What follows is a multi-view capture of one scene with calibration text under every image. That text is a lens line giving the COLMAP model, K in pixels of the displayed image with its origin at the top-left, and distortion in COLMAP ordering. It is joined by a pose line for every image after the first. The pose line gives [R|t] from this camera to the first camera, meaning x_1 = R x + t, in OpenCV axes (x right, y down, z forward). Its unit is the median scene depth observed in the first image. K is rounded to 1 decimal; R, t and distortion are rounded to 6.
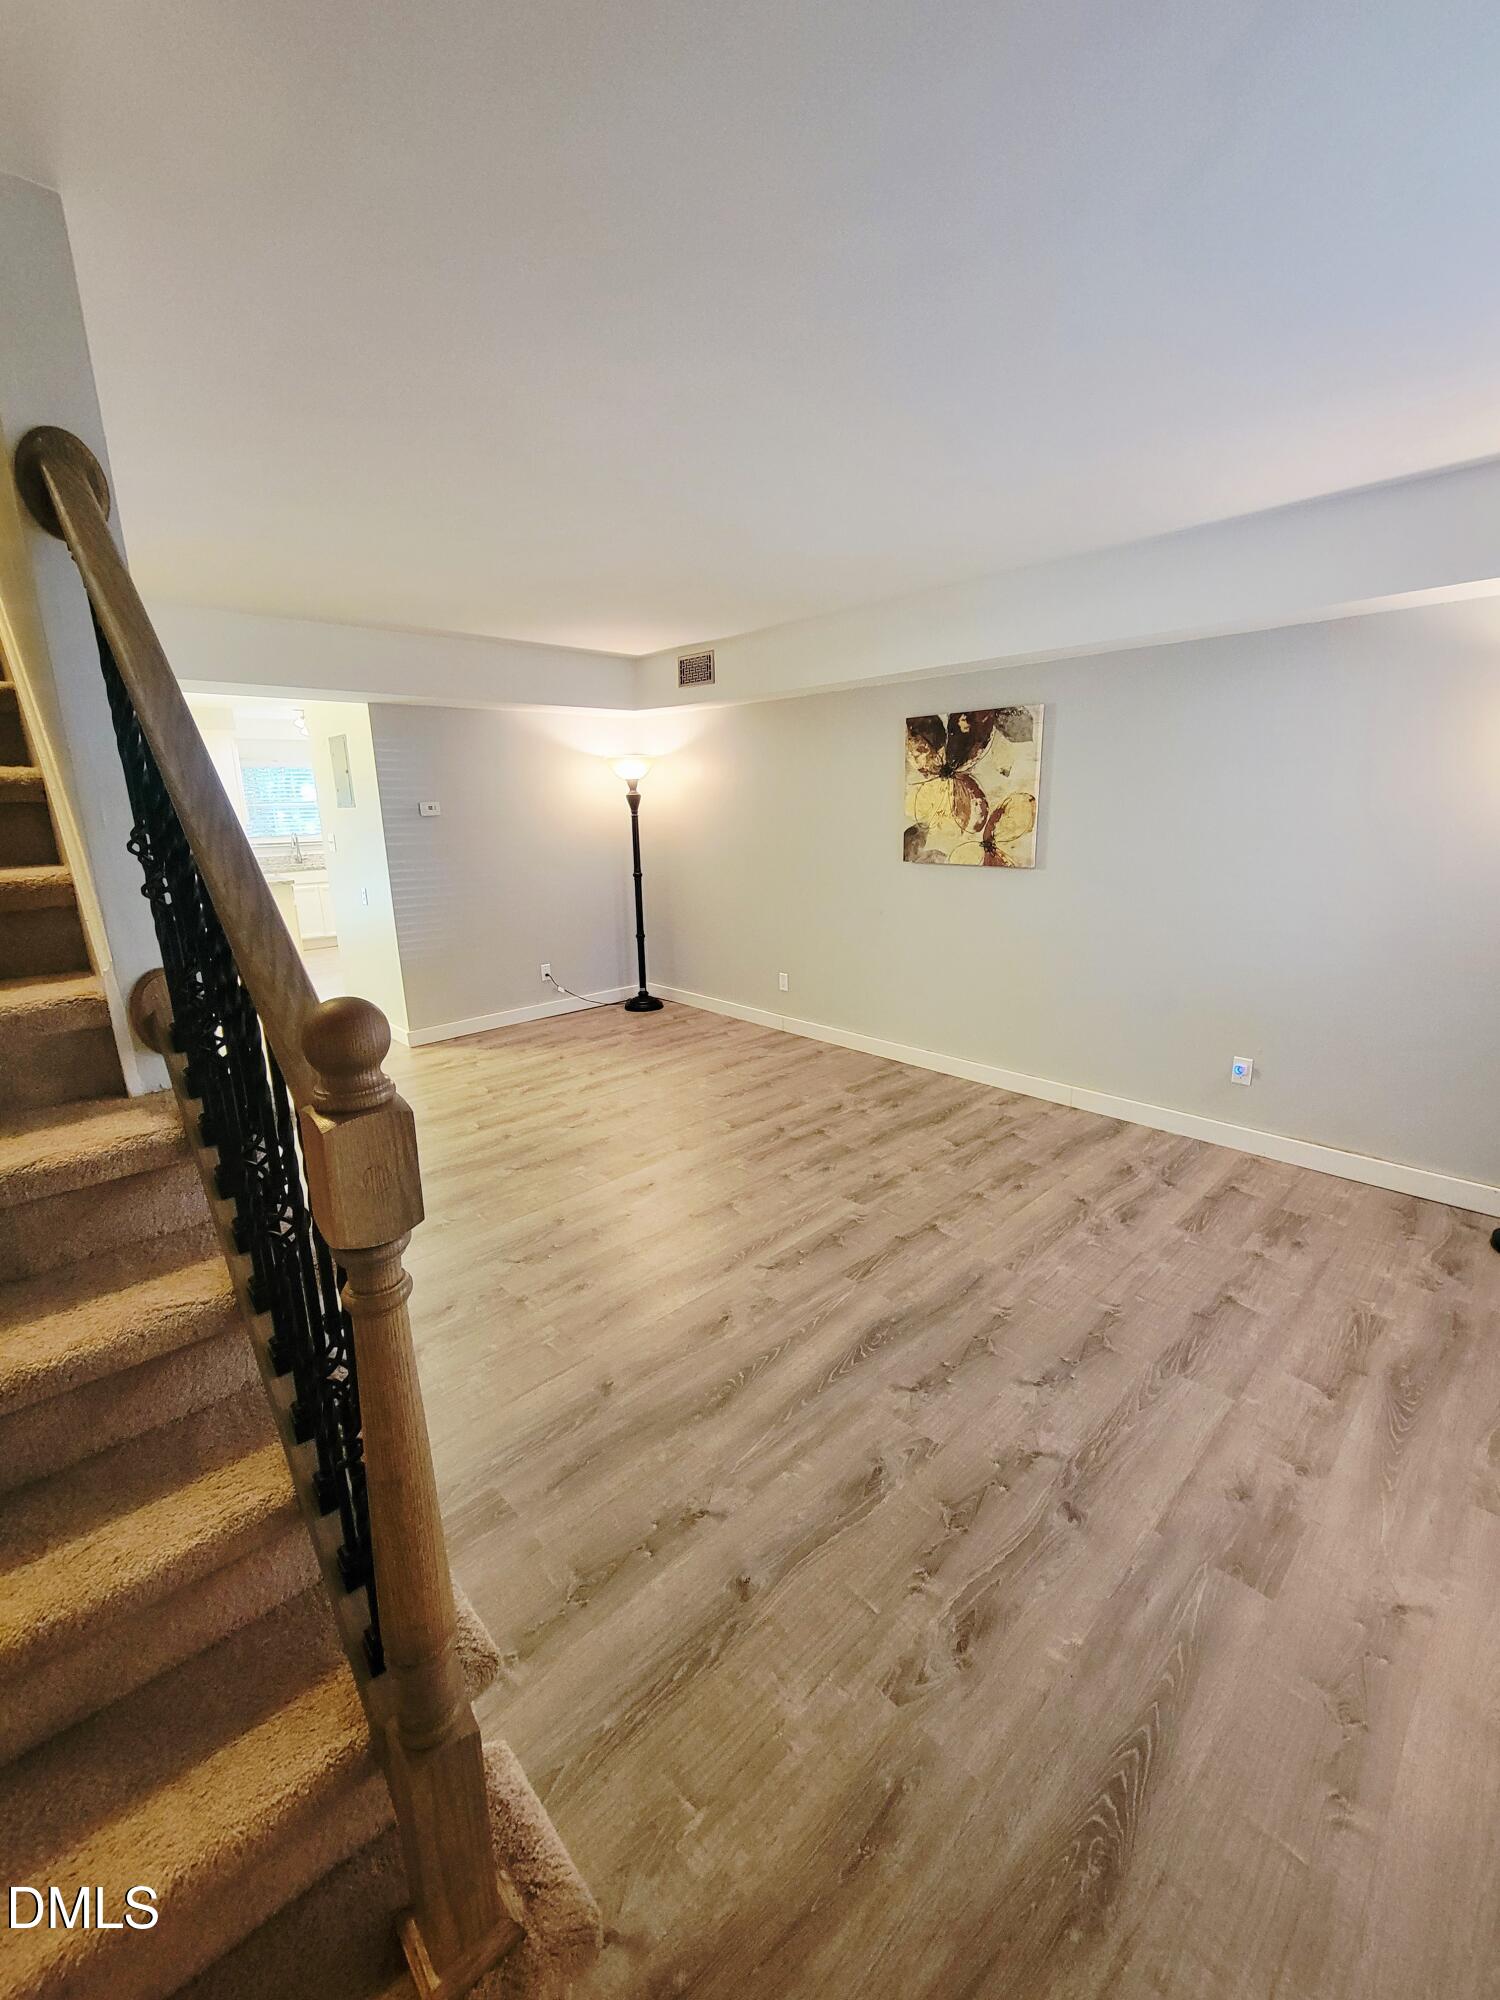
lens RADIAL K [[816.2, 0, 752.2], [0, 816.2, 984.8], [0, 0, 1]] dist [-0.002310, -0.000489]
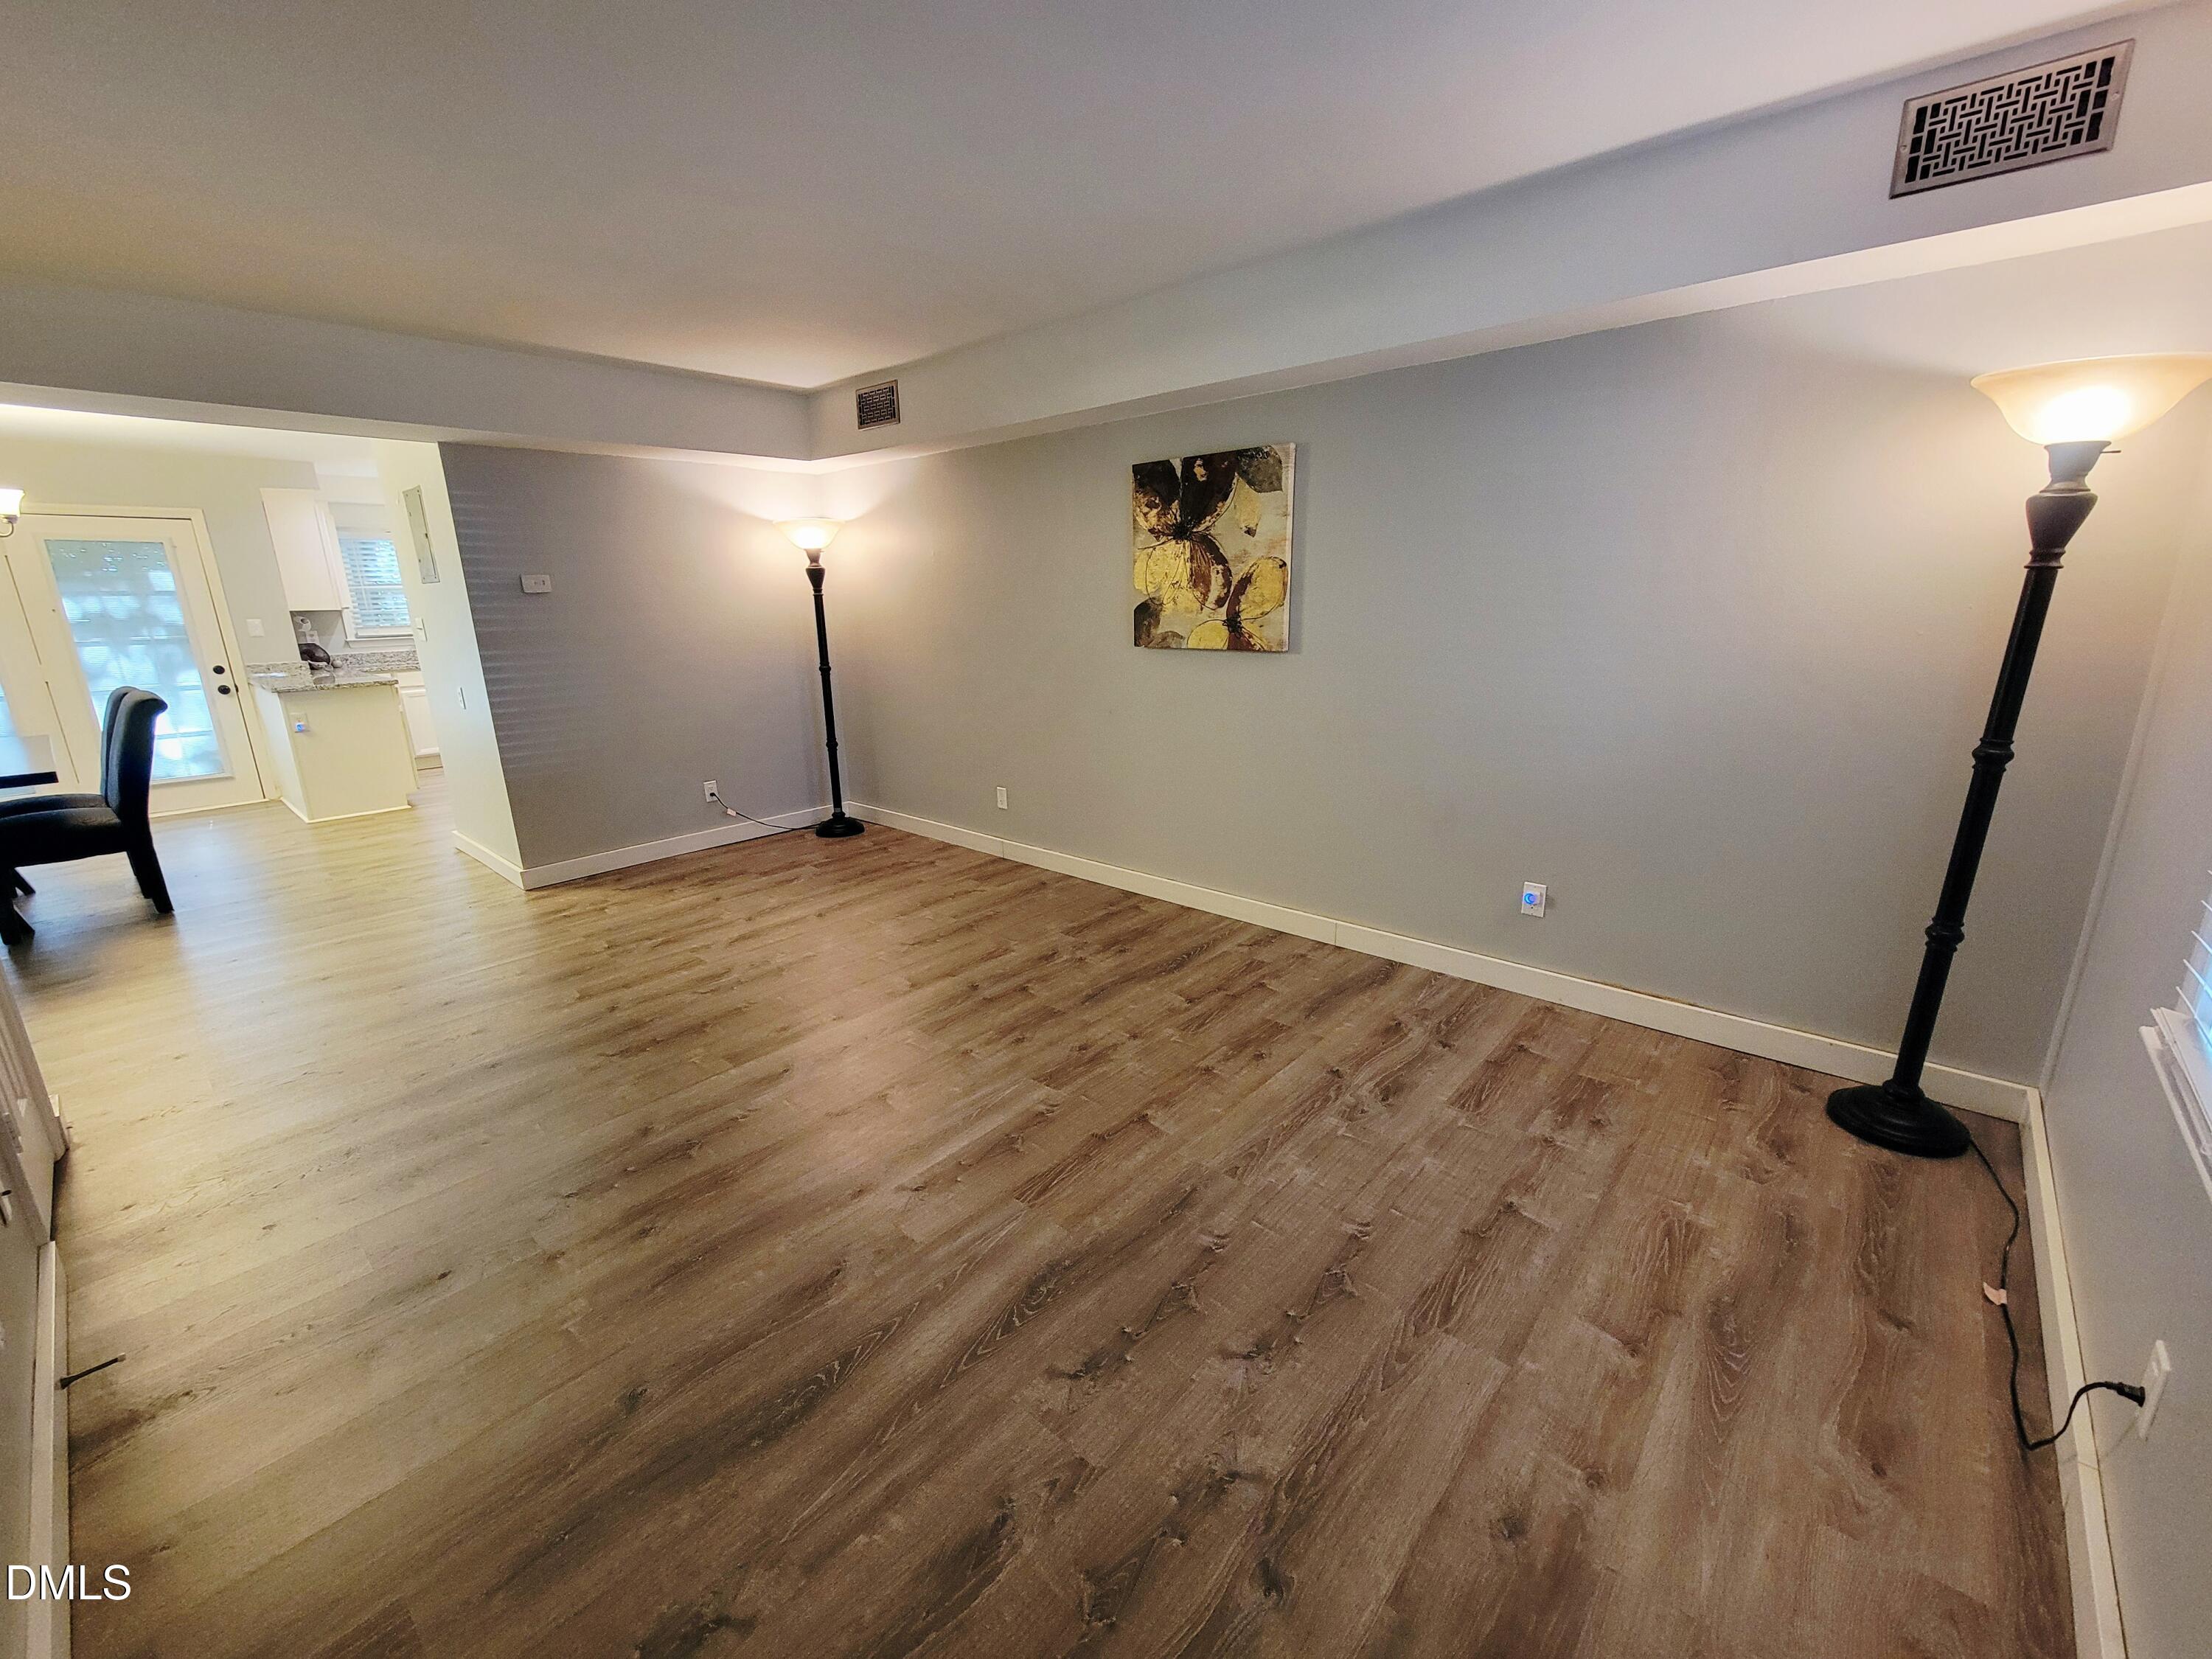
lens RADIAL K [[901.4, 0, 1098.7], [0, 901.4, 830.5], [0, 0, 1]] dist [0.000127, -0.000416]
pose [[0.996962, -0.021445, 0.074879, 0.093261], [0.018637, 0.999104, 0.038001, -0.004911], [-0.075627, -0.036490, 0.996468, 0.127793]]
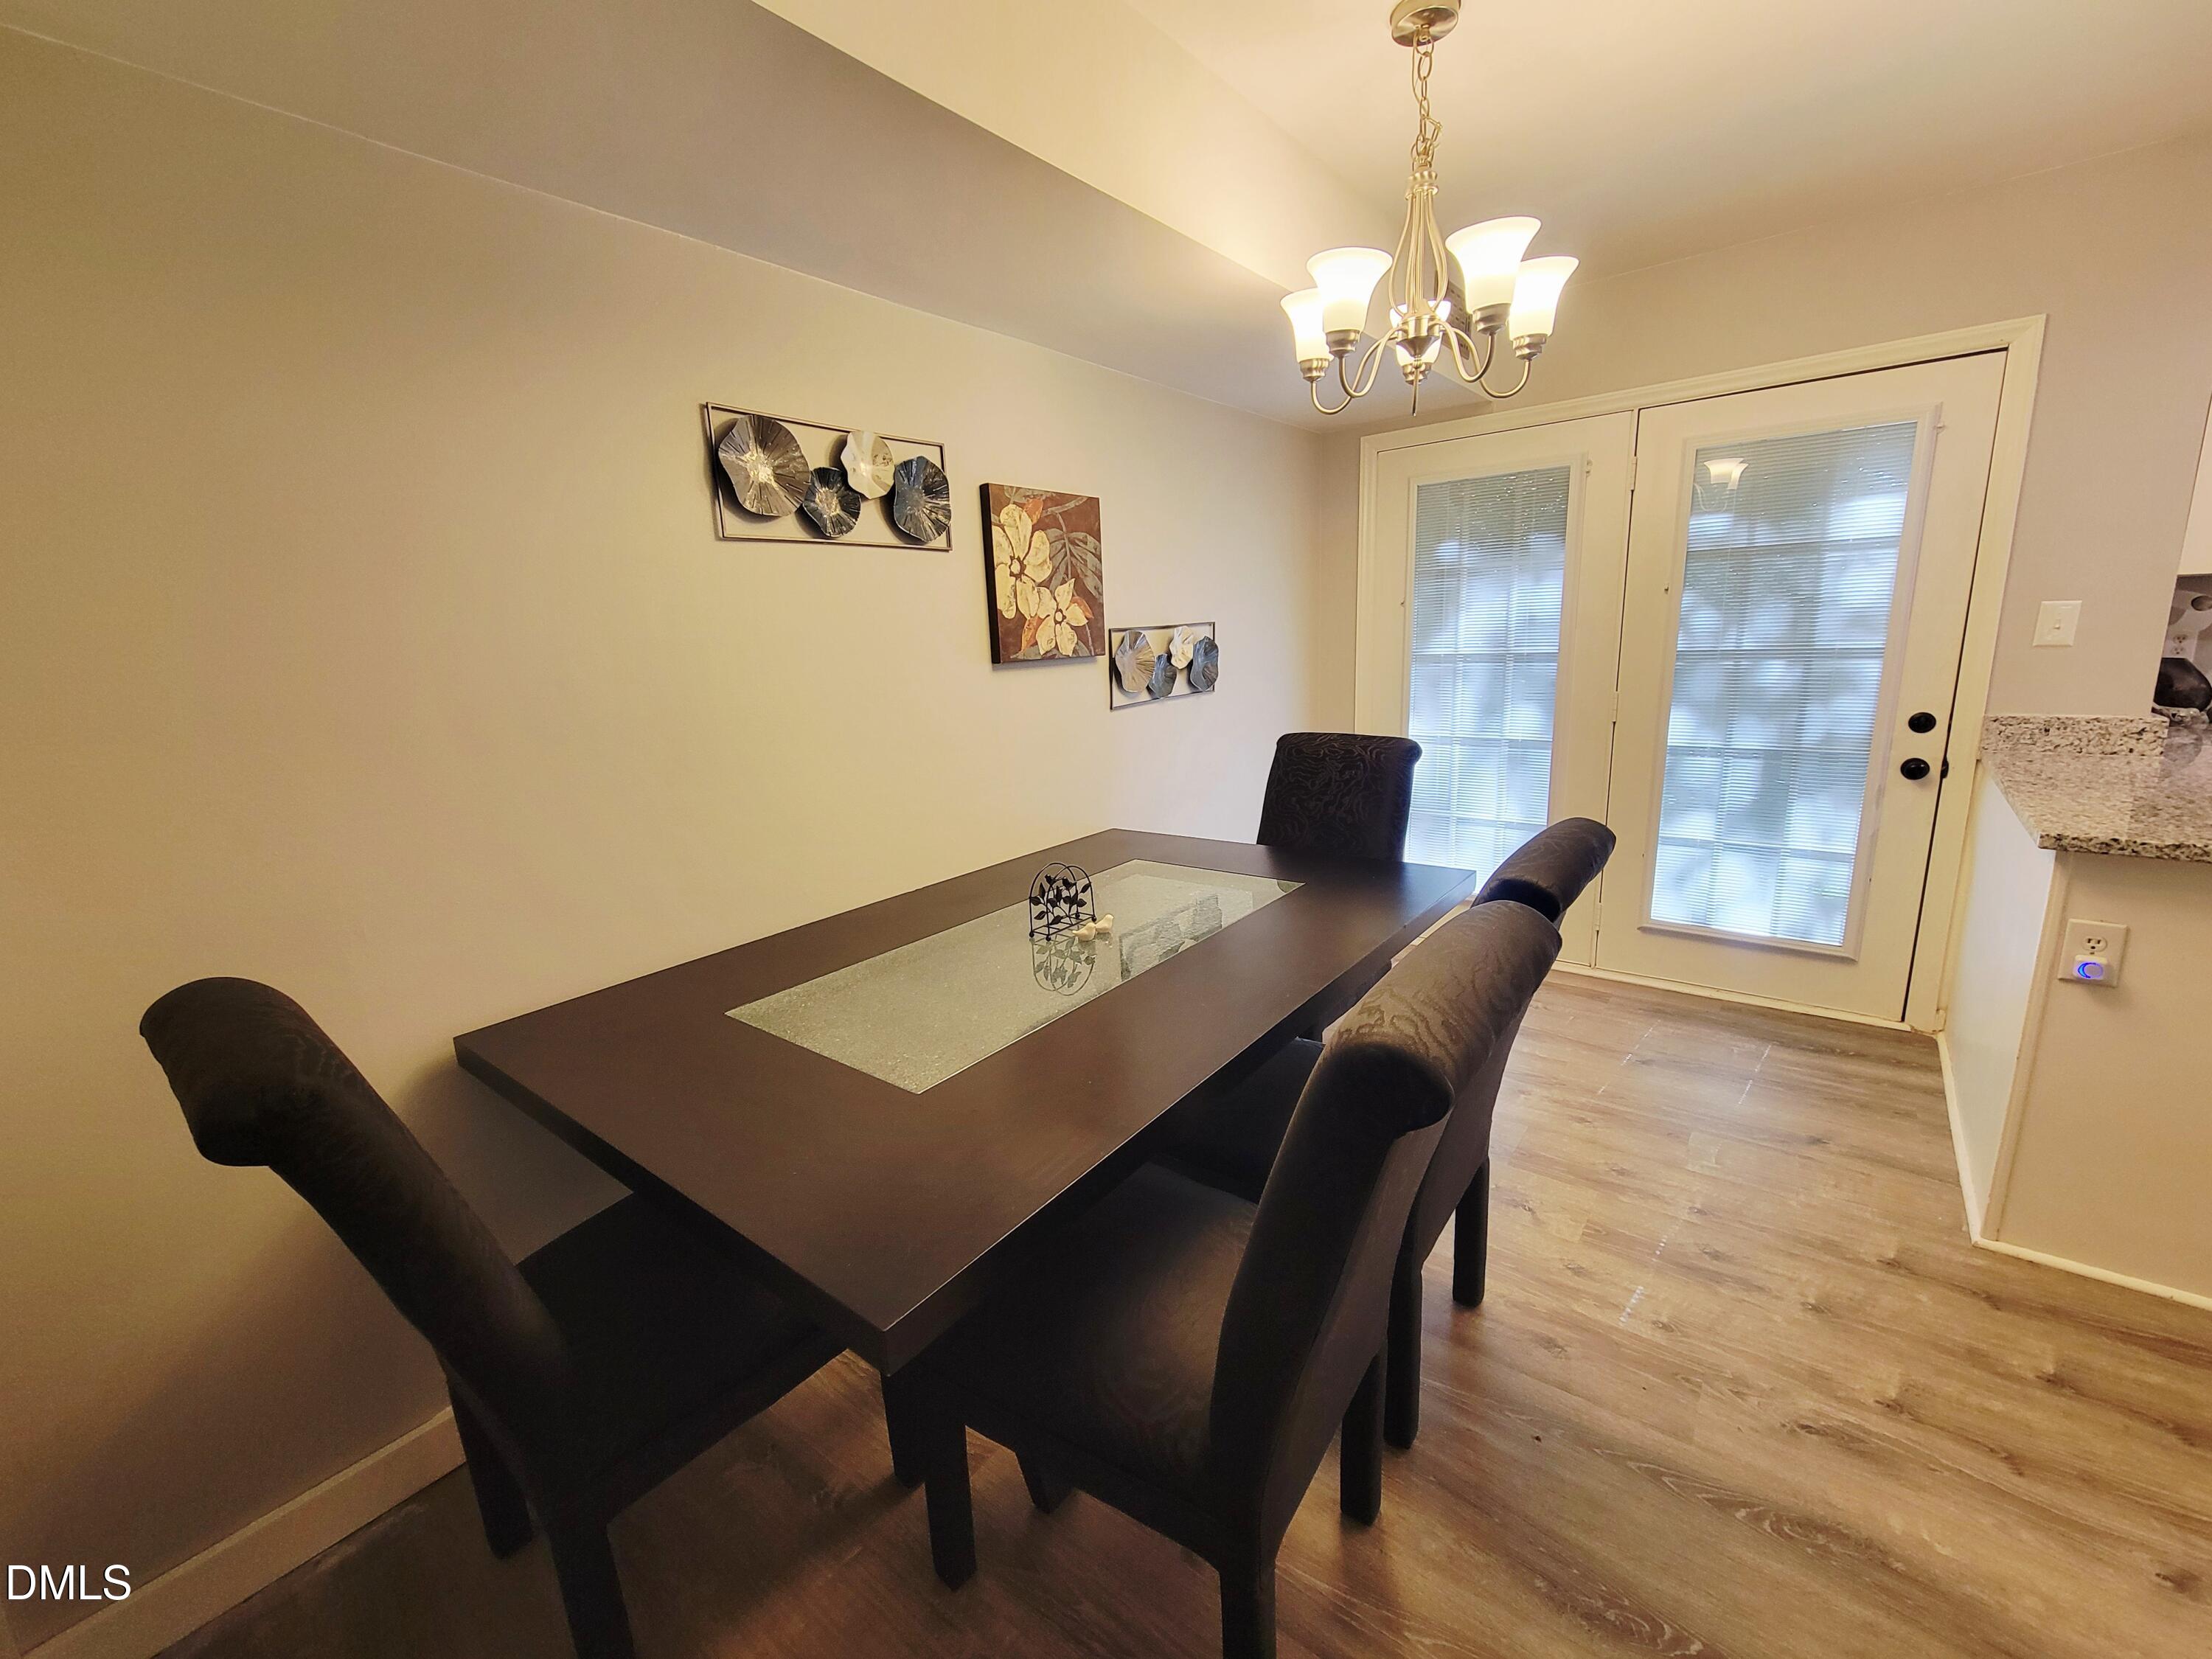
lens RADIAL K [[897.8, 0, 1093.8], [0, 897.8, 830.9], [0, 0, 1]] dist [0.001290, -0.004035]
pose [[0.122933, 0.226049, -0.966328, -0.784277], [-0.174431, 0.963476, 0.203192, -0.216769], [0.976965, 0.143578, 0.157873, 1.195359]]
